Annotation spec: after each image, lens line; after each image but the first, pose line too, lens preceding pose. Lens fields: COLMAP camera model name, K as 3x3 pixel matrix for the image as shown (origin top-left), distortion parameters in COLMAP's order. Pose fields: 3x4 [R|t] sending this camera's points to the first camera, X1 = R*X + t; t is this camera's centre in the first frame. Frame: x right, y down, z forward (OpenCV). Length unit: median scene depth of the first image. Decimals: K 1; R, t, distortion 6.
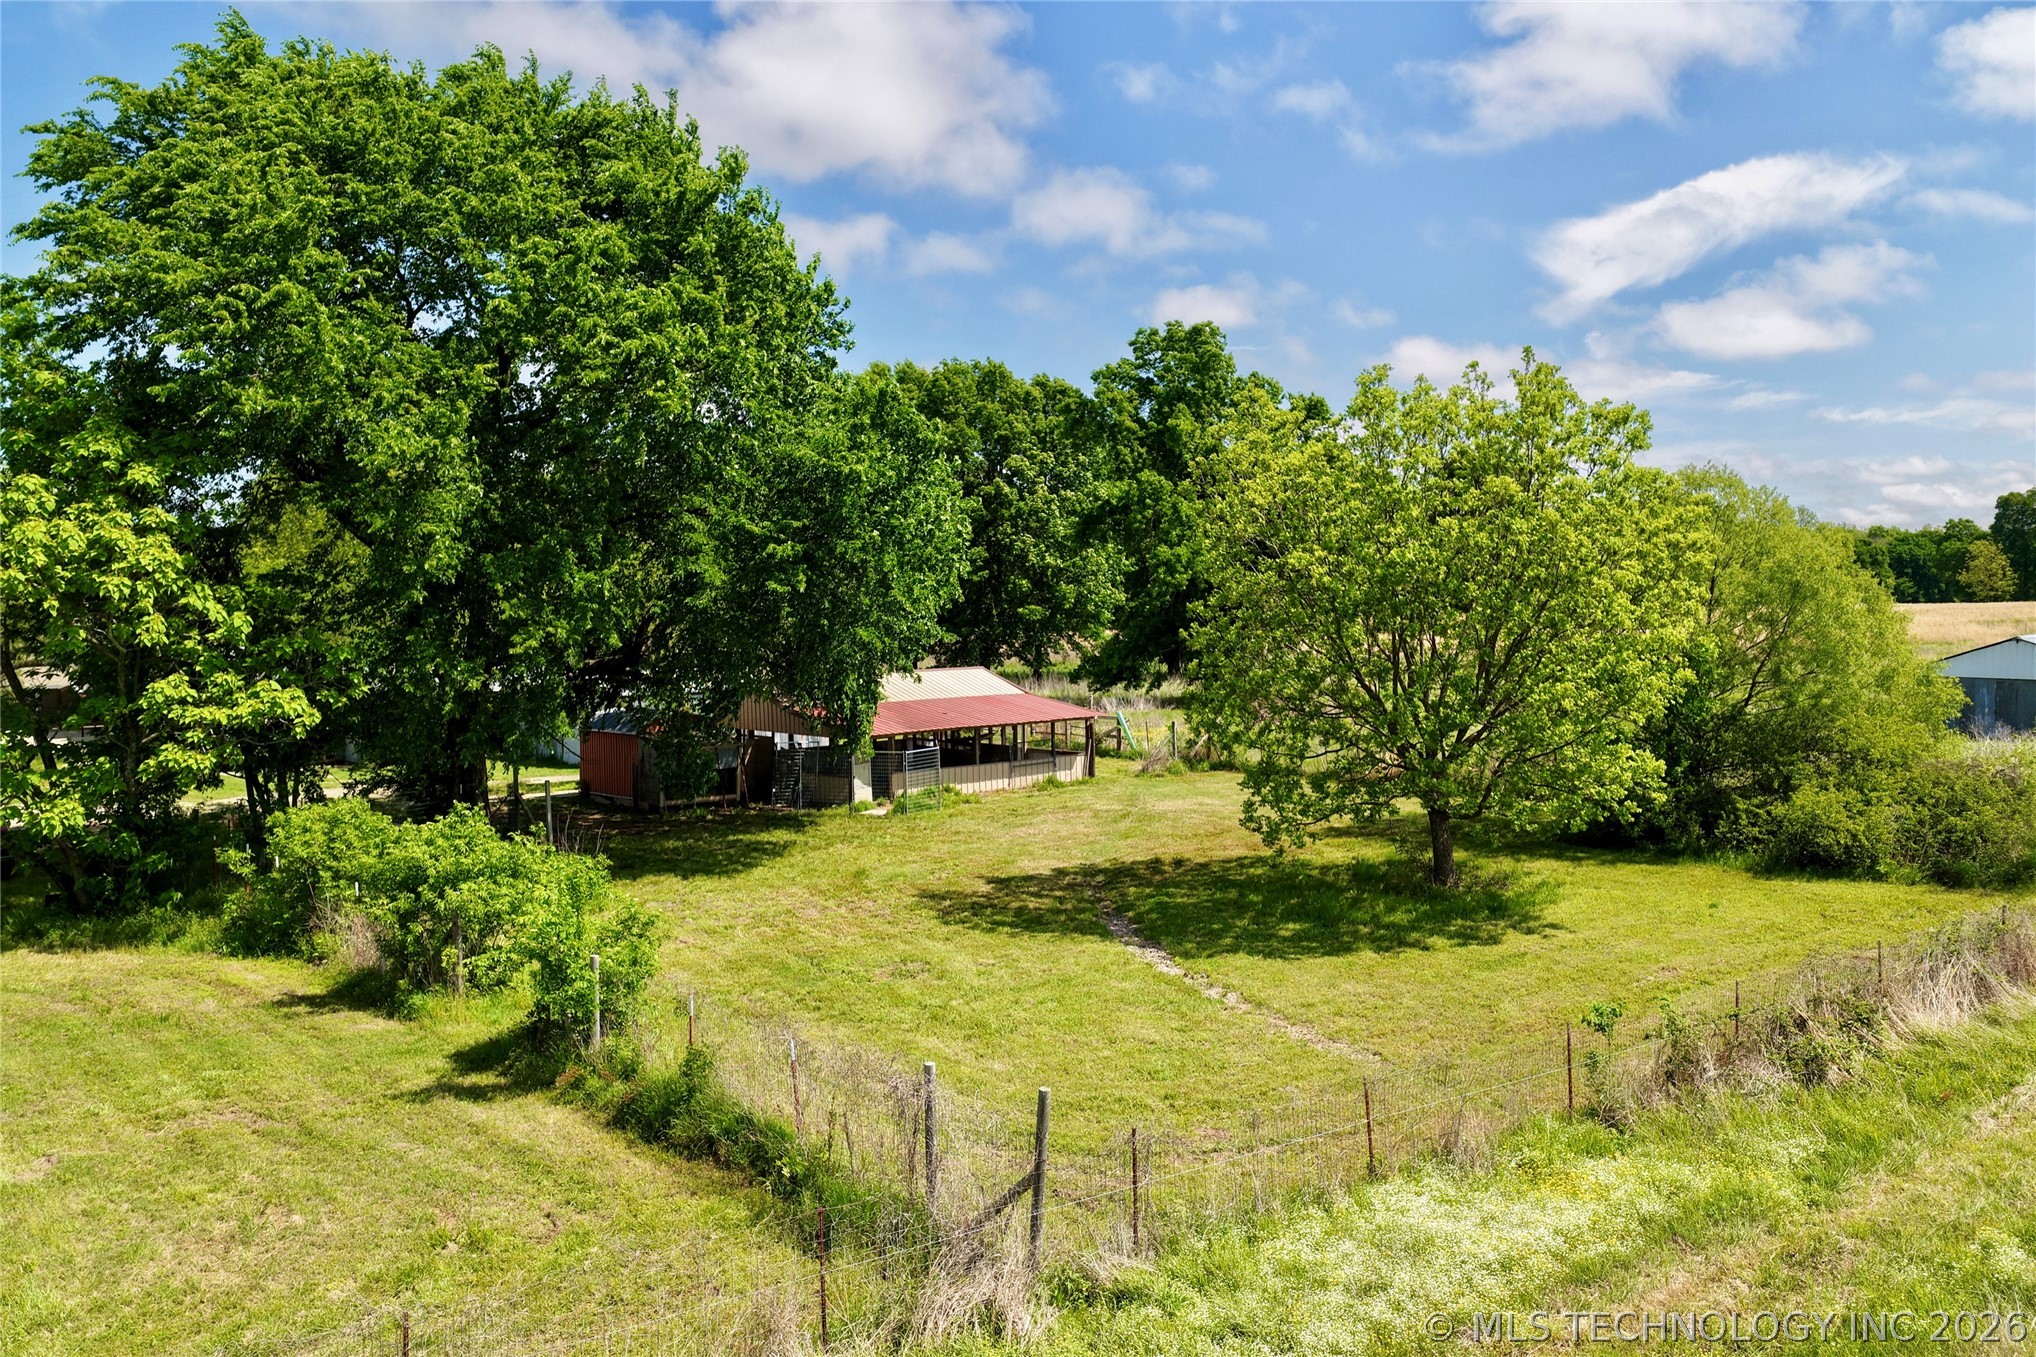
lens RADIAL K [[1682.1, 0, 953.6], [0, 1682.1, 676.9], [0, 0, 1]] dist [-0.002345, 0.006593]
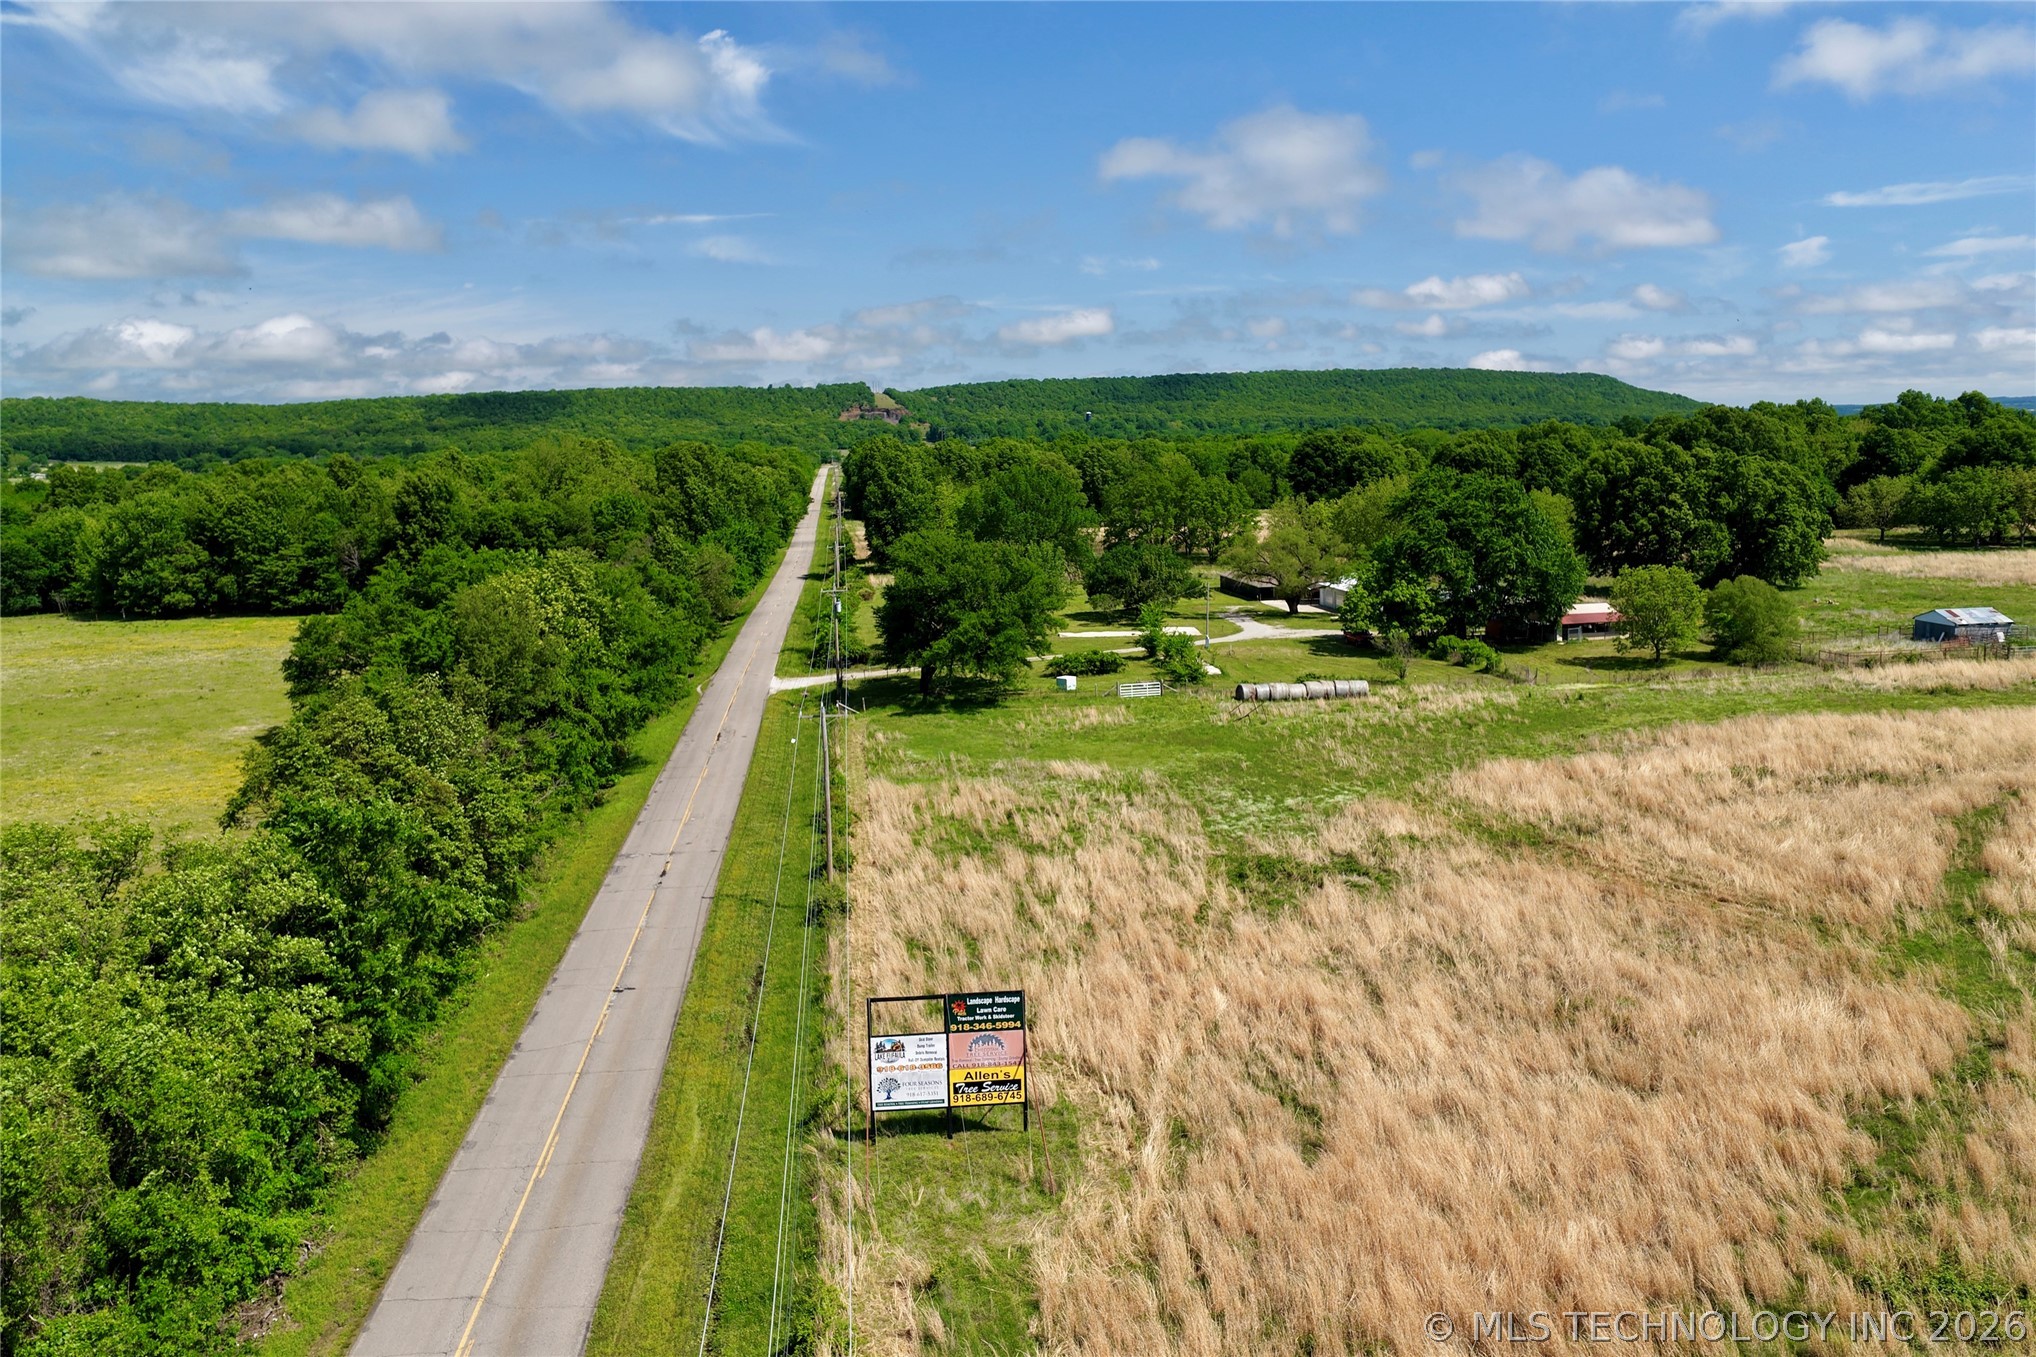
lens RADIAL K [[1682.1, 0, 953.6], [0, 1682.1, 676.9], [0, 0, 1]] dist [-0.002345, 0.006593]
pose [[0.880789, 0.065578, -0.468945, 0.881566], [-0.016239, 0.993964, 0.108497, -0.393326], [0.473230, -0.087948, 0.876538, -5.008249]]
